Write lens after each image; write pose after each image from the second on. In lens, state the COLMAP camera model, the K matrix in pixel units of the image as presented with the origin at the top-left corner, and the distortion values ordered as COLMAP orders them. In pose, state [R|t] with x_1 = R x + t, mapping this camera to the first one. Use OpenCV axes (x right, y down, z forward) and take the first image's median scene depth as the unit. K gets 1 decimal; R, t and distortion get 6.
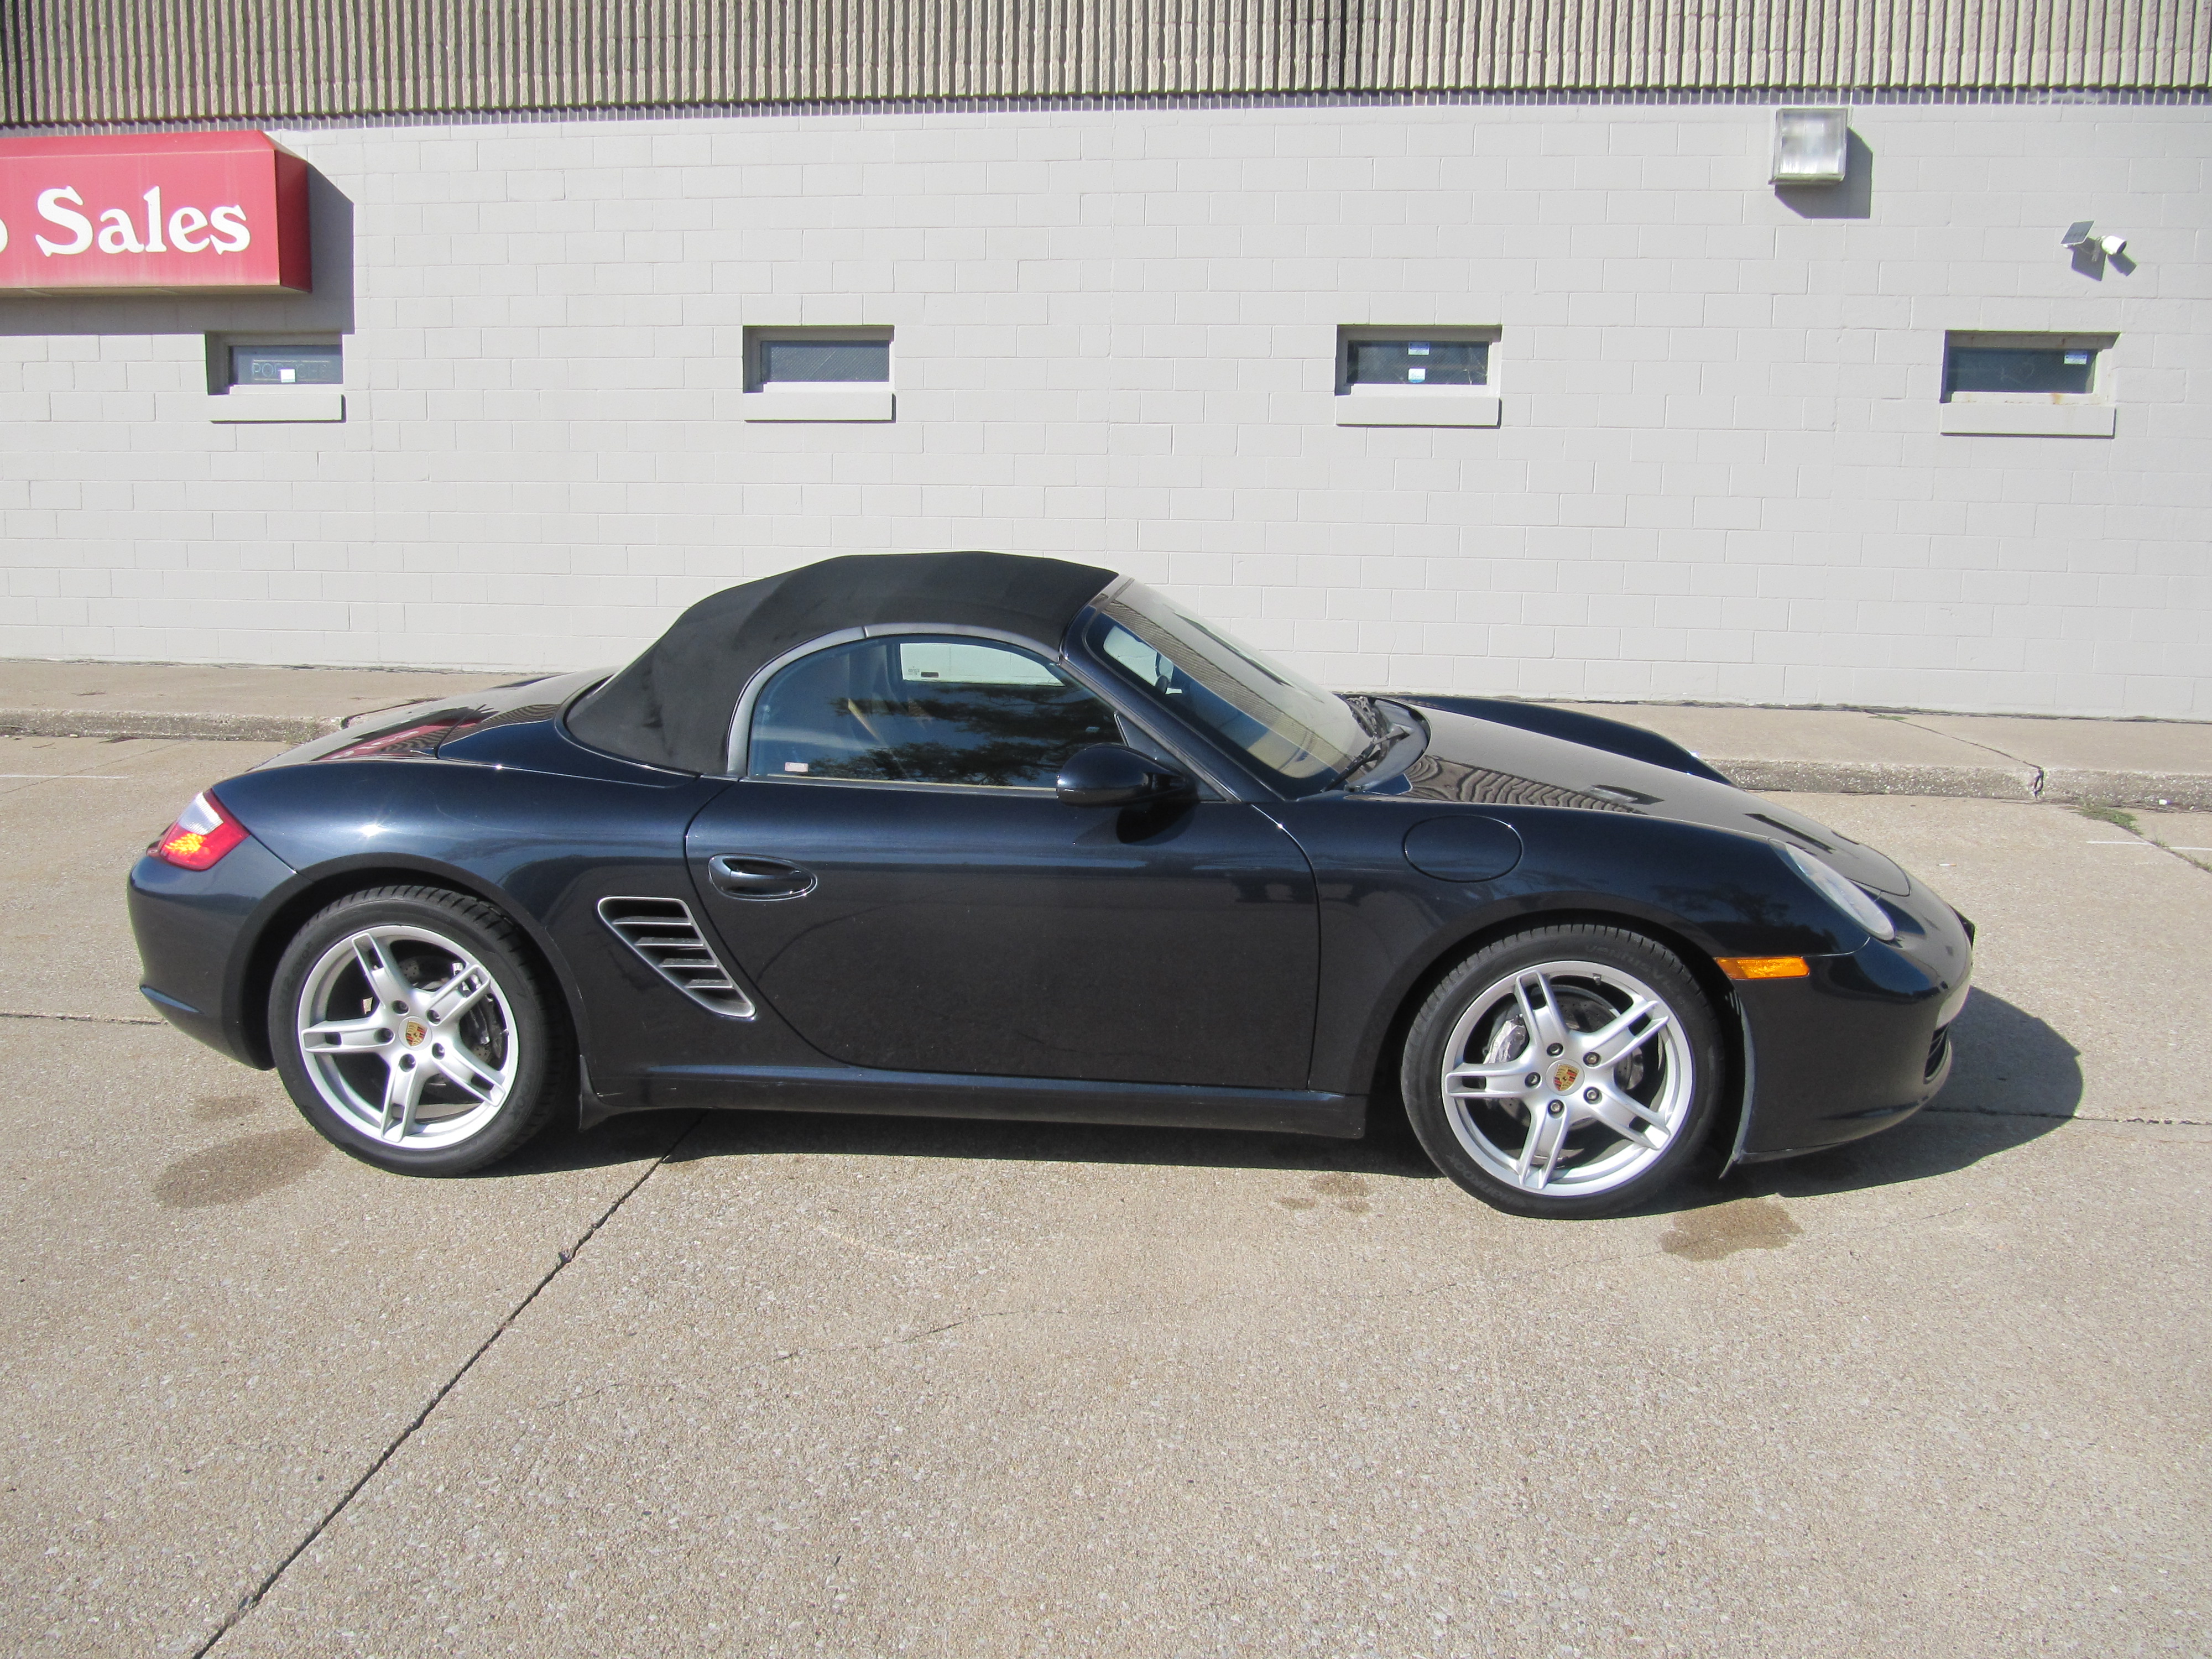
lens RADIAL K [[1814.6, 0, 1115.6], [0, 1814.6, 875.7], [0, 0, 1]] dist [-0.061294, 0.023534]
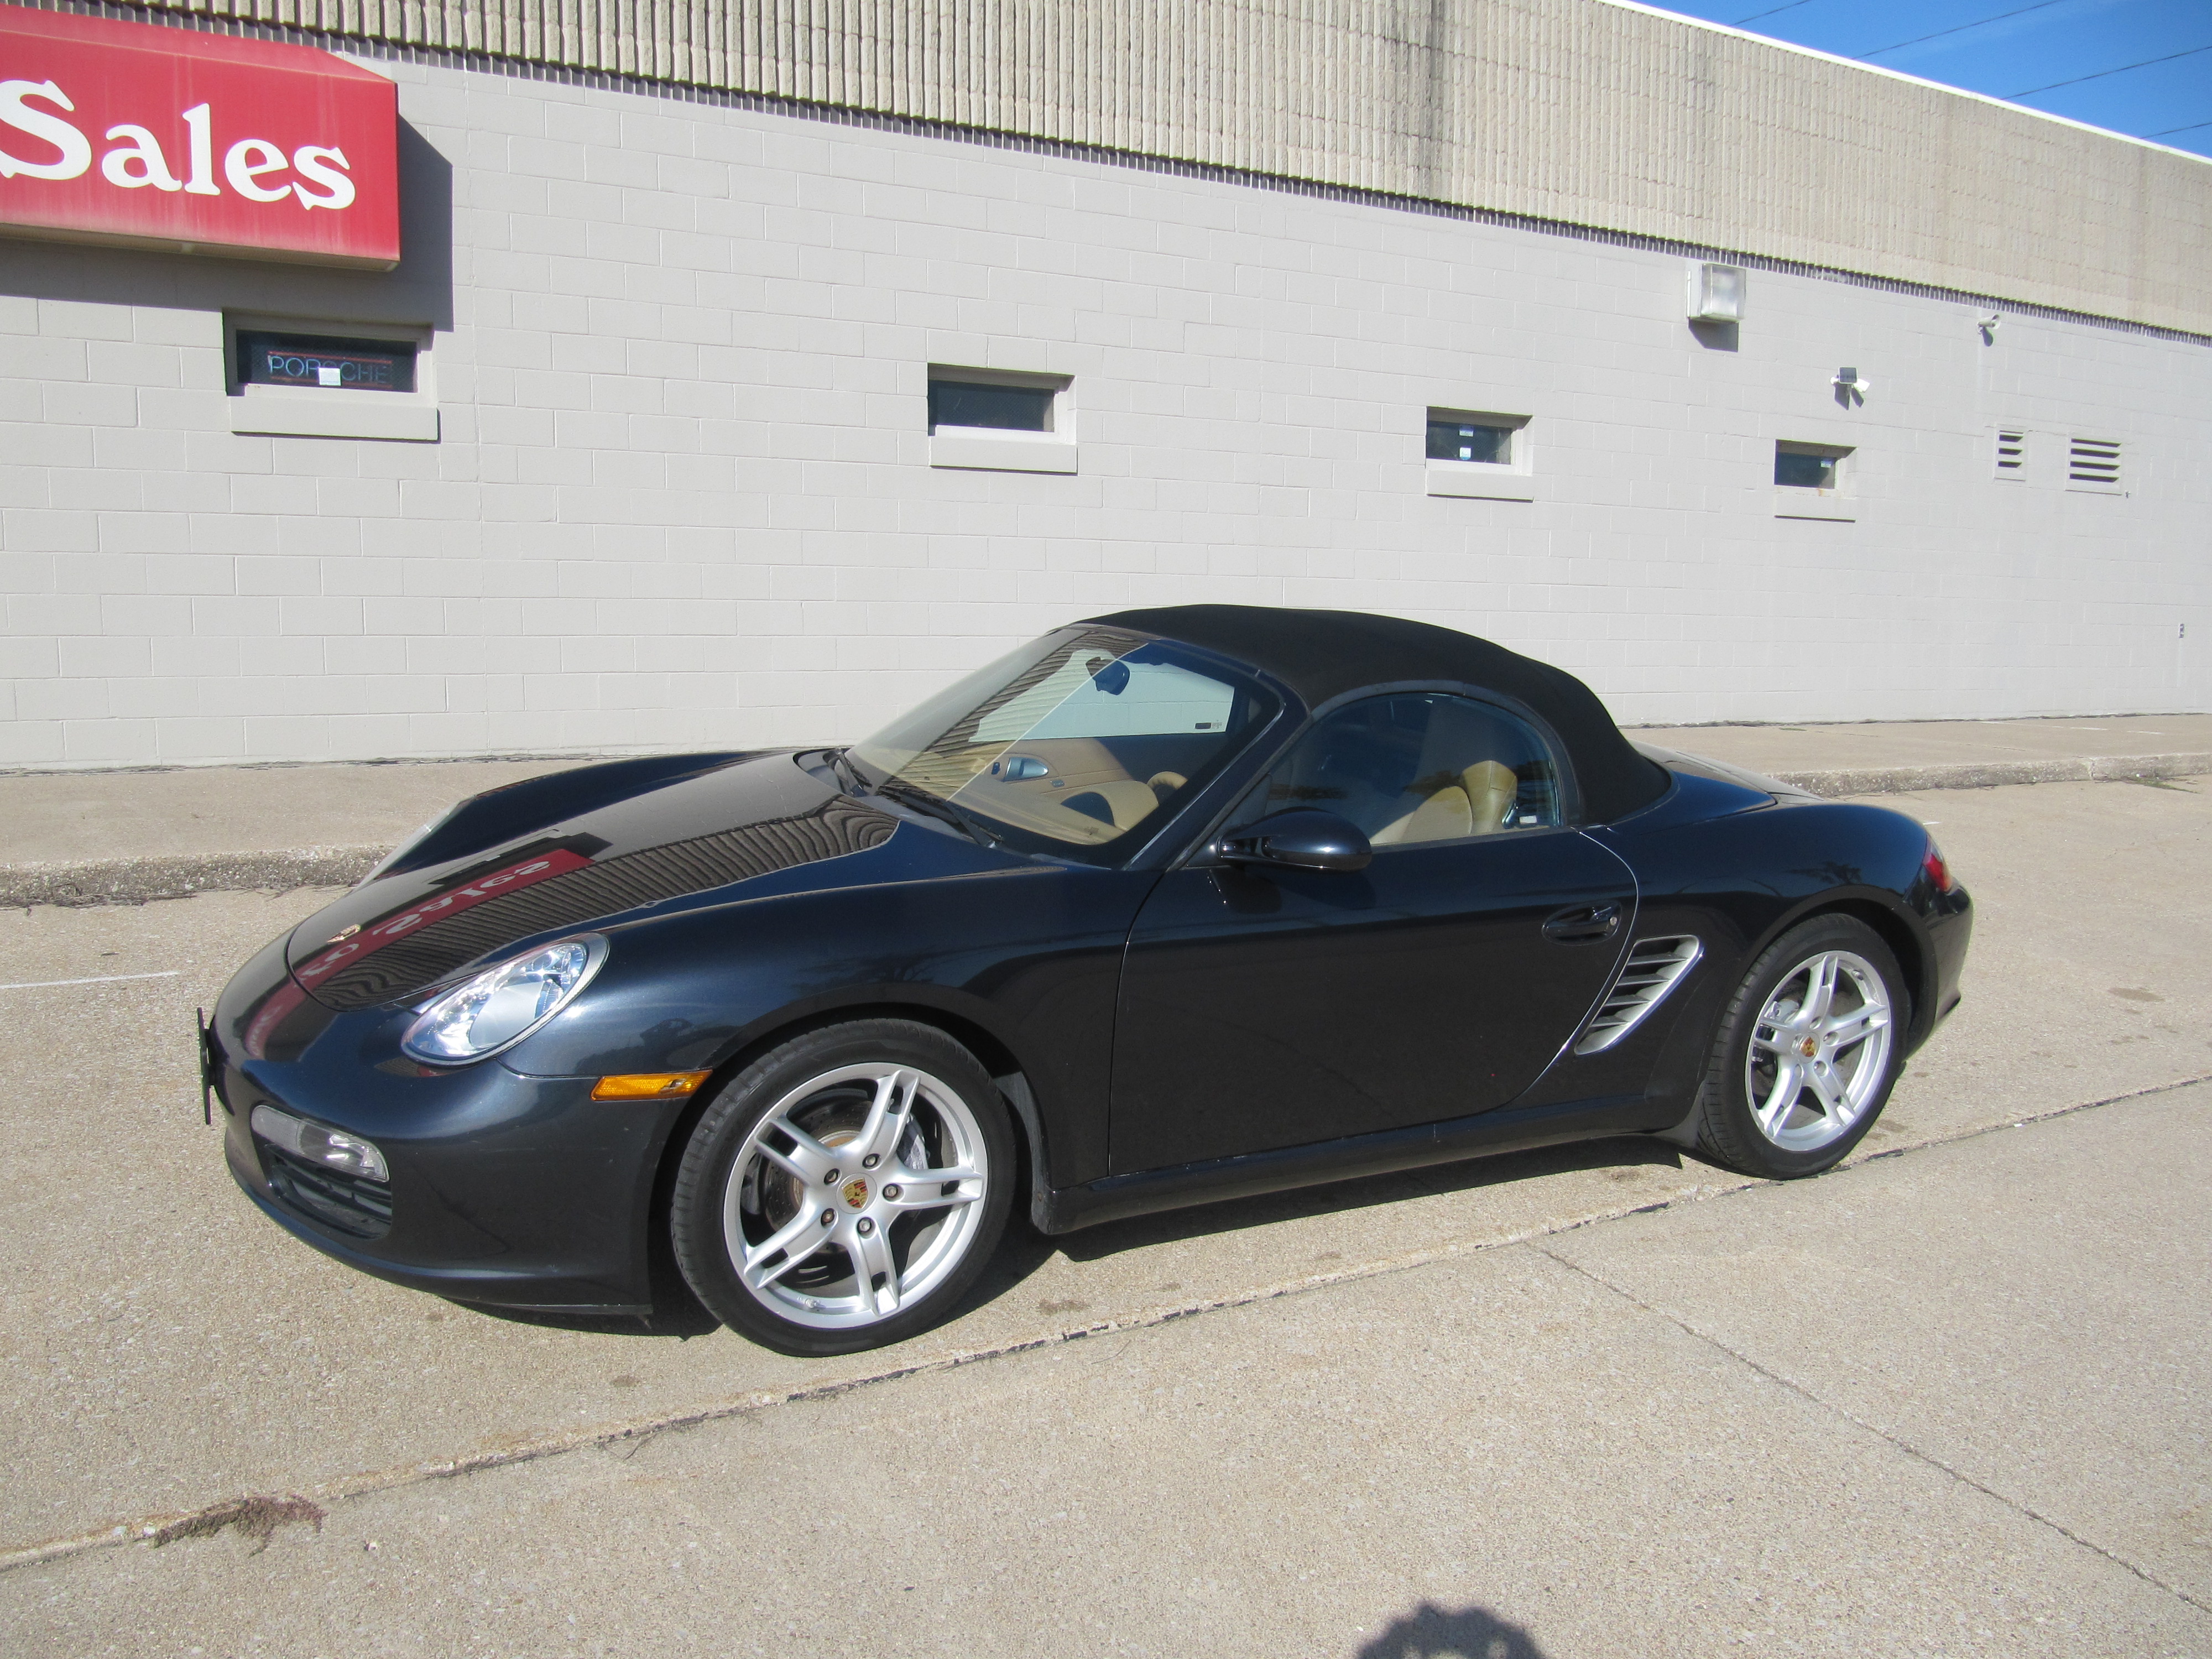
lens RADIAL K [[1814.6, 0, 1121.5], [0, 1814.6, 831.2], [0, 0, 1]] dist [-0.061294, 0.023534]
pose [[0.790495, -0.082811, 0.606844, -0.706704], [0.096630, 0.995271, 0.009943, -0.068603], [-0.604798, 0.050779, 0.794758, 0.223892]]
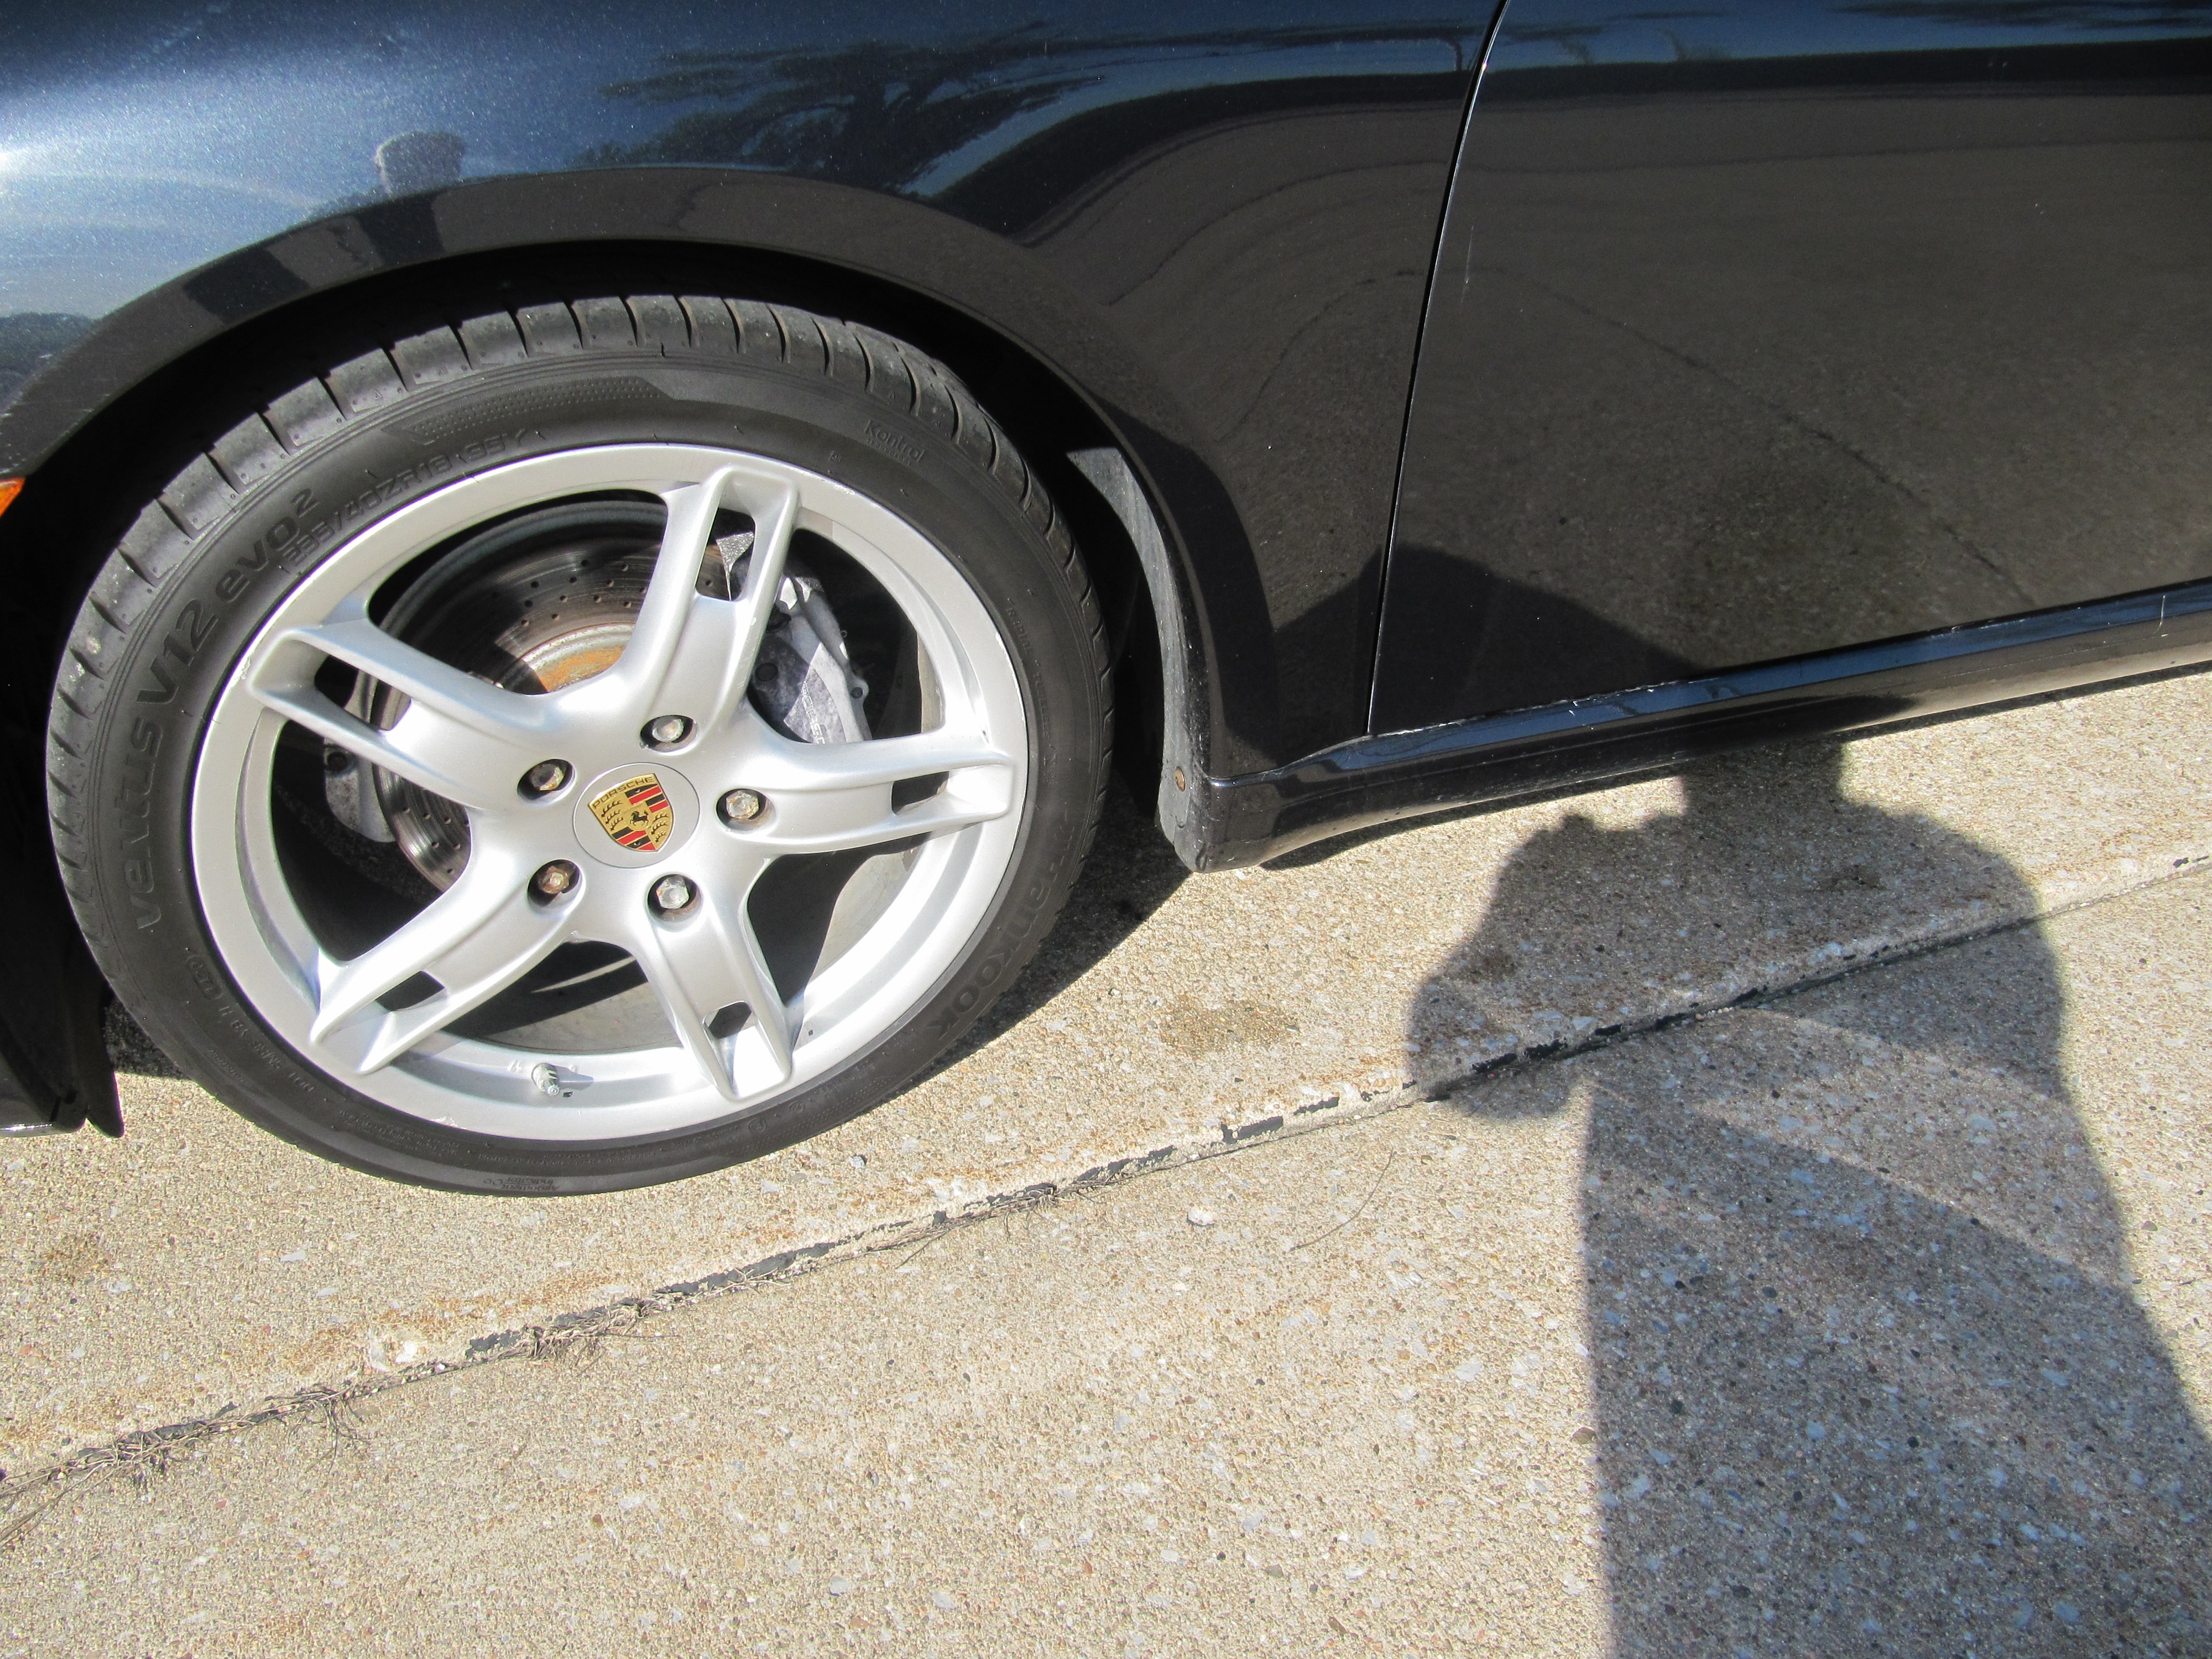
lens RADIAL K [[1814.6, 0, 1105.0], [0, 1814.6, 840.0], [0, 0, 1]] dist [-0.061294, 0.023534]
pose [[0.861917, -0.268201, 0.430311, -0.597935], [0.081103, 0.910653, 0.405135, -0.050449], [-0.500521, -0.314293, 0.806659, 0.377951]]
